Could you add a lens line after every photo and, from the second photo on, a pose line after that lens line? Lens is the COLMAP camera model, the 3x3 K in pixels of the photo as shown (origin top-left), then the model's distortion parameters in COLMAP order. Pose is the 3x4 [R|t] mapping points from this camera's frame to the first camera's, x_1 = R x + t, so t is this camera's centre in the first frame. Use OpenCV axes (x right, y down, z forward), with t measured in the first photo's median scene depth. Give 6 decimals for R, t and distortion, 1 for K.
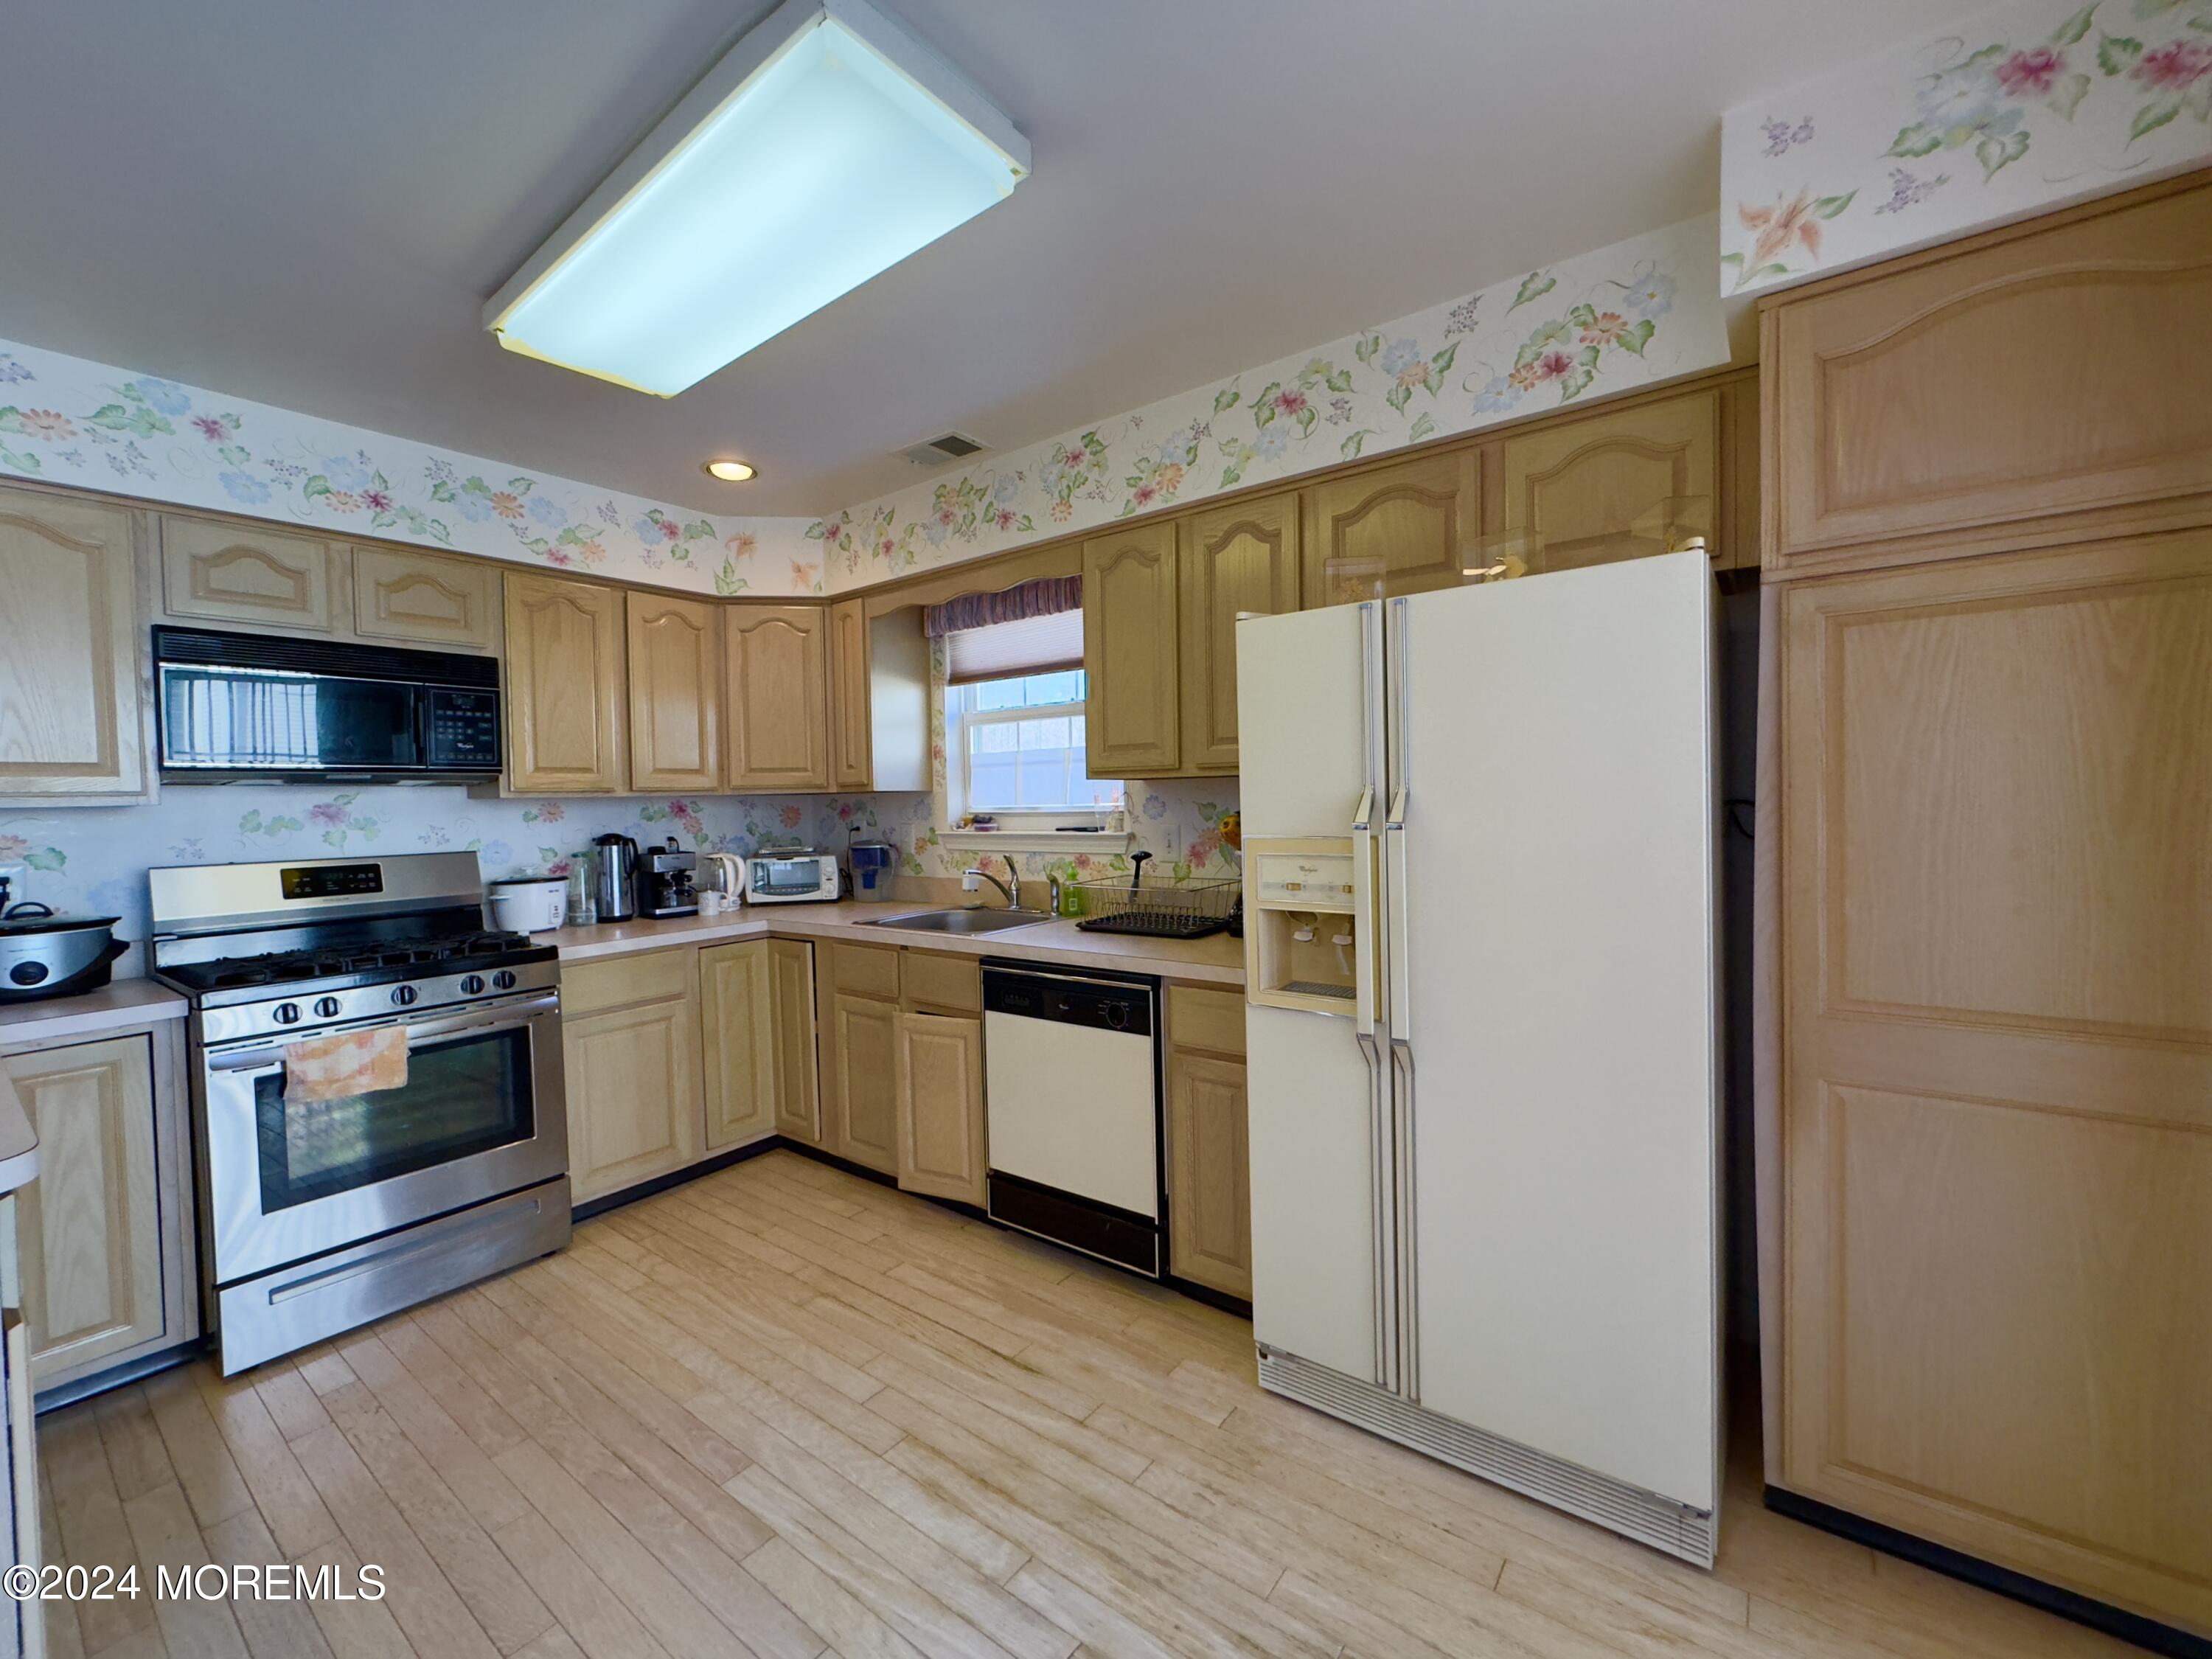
lens RADIAL K [[881.4, 0, 1104.8], [0, 881.4, 824.2], [0, 0, 1]] dist [-0.004162, 0.000463]
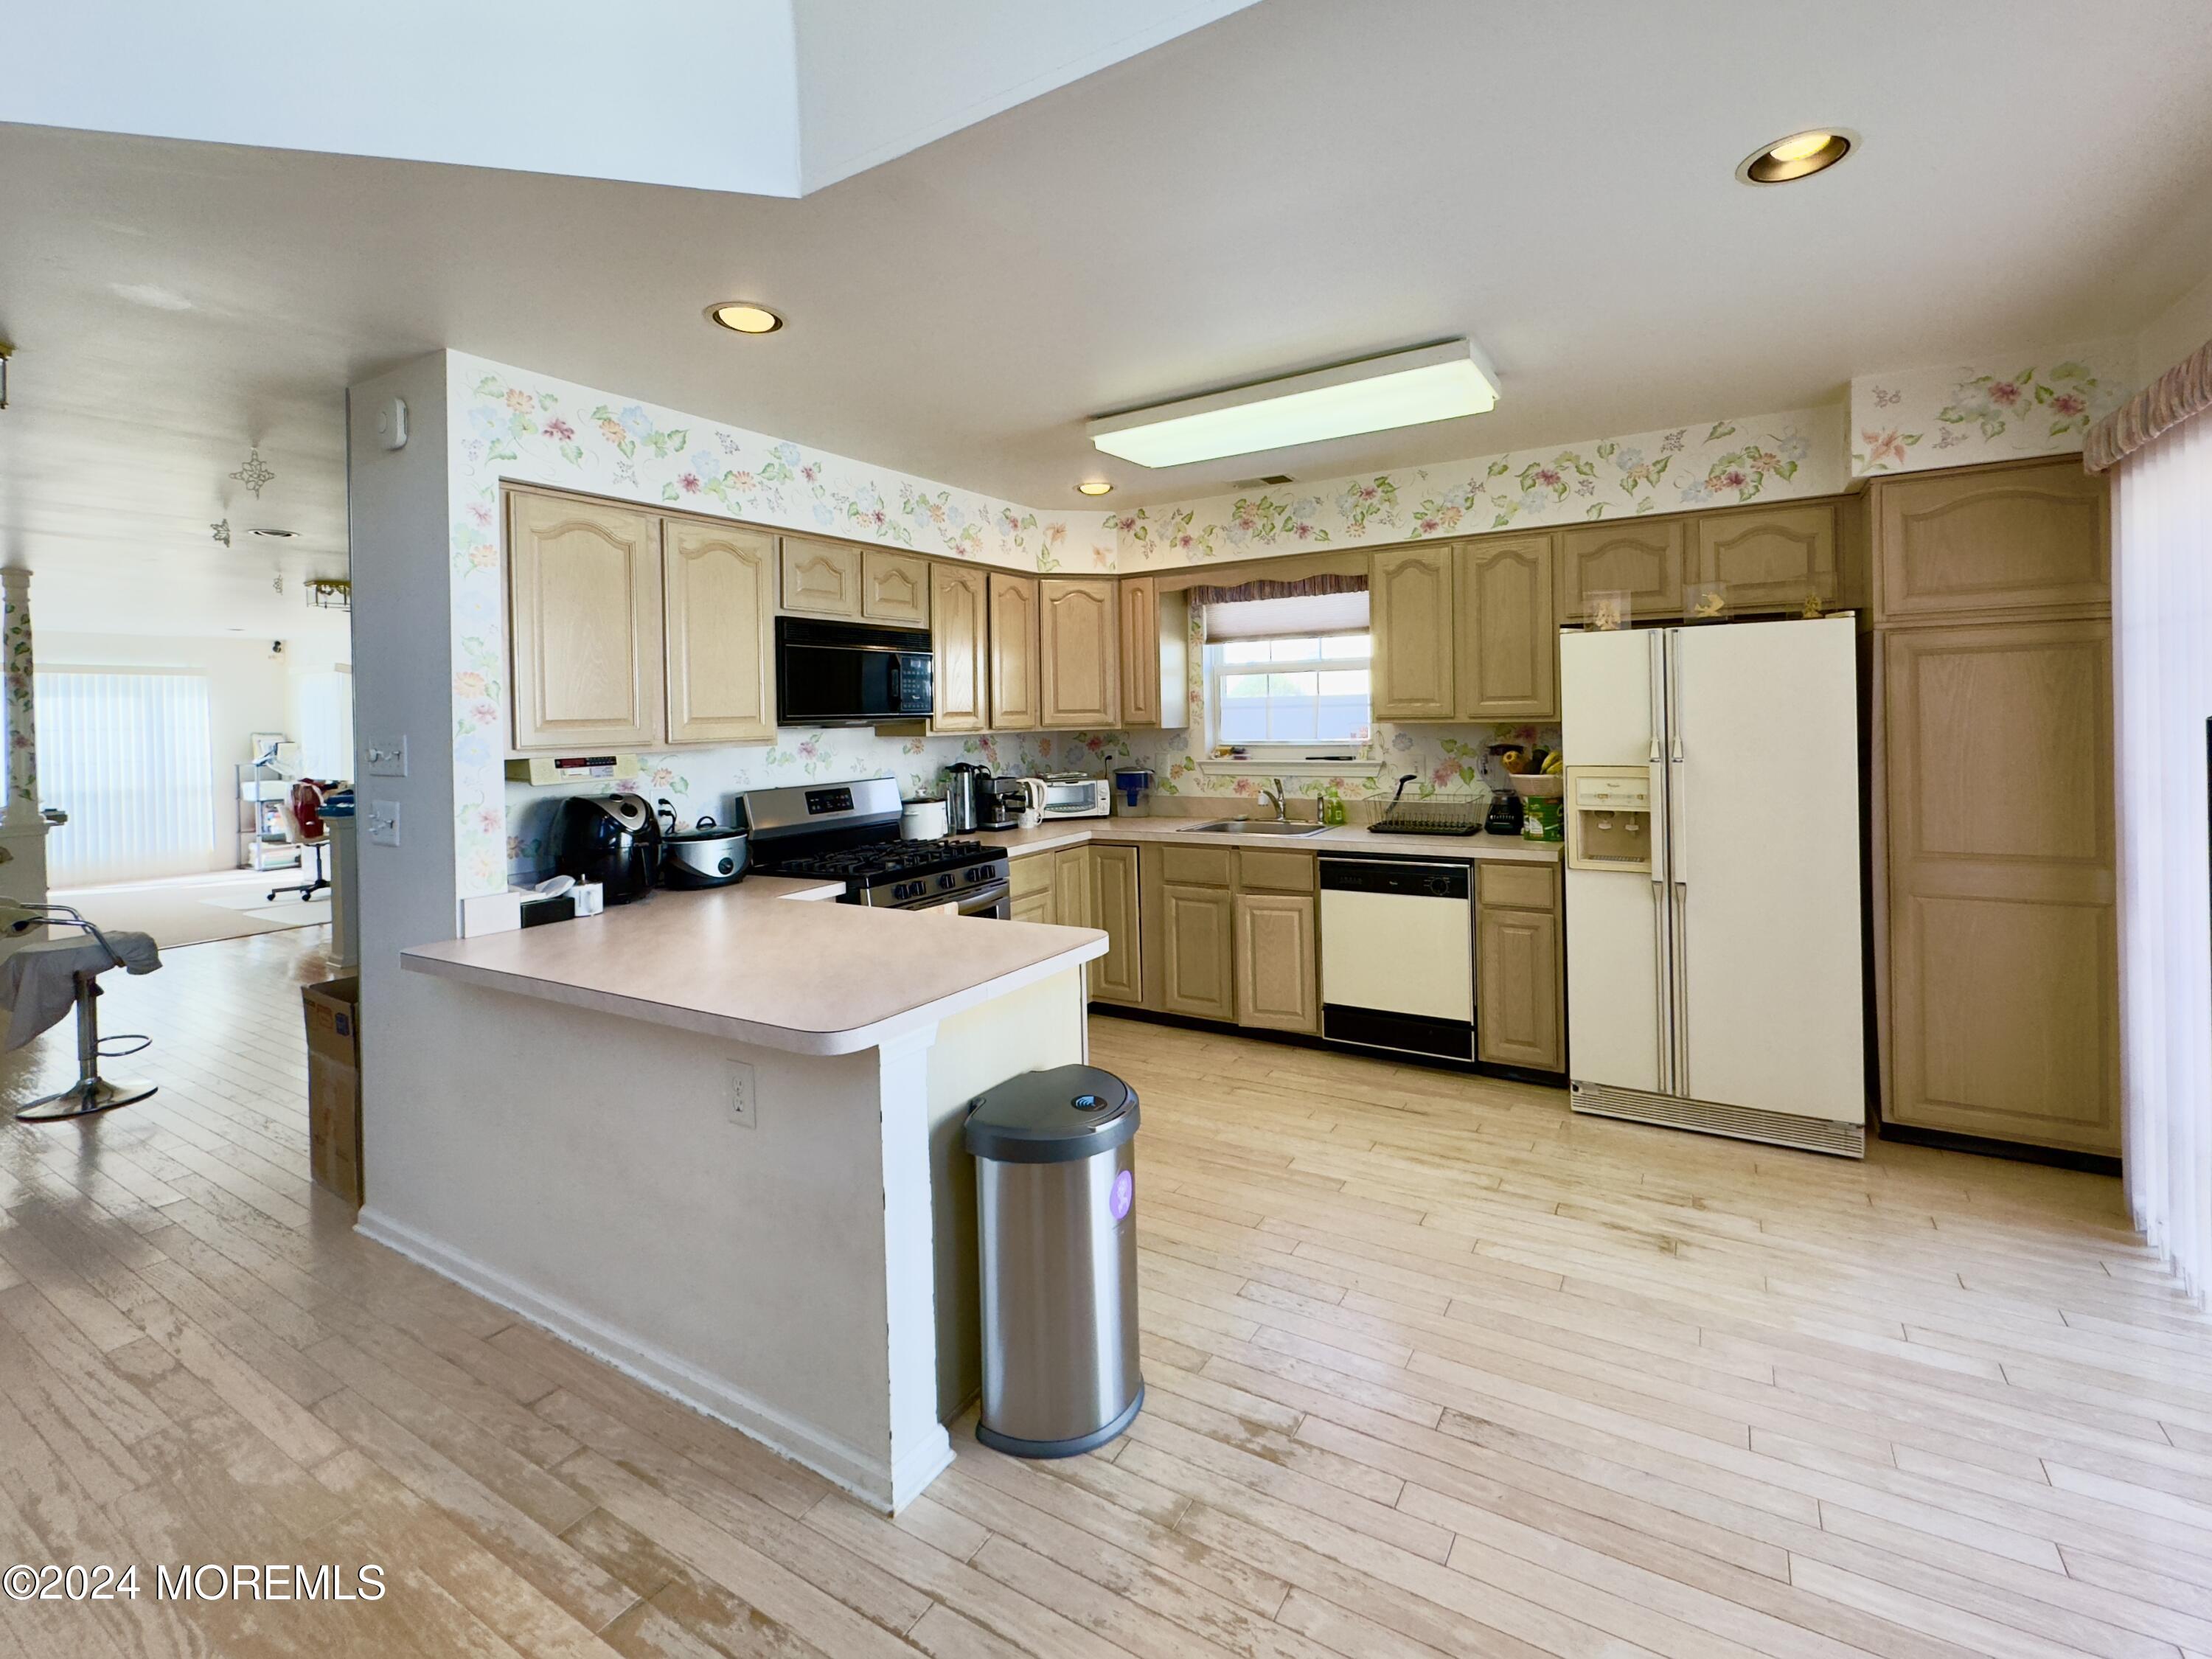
lens RADIAL K [[990.6, 0, 1104.6], [0, 990.6, 723.8], [0, 0, 1]] dist [-0.000592, -0.000747]
pose [[0.994475, -0.000634, 0.104975, -0.727613], [0.002637, 0.999817, -0.018947, -0.025485], [-0.104943, 0.019119, 0.994294, -0.605319]]
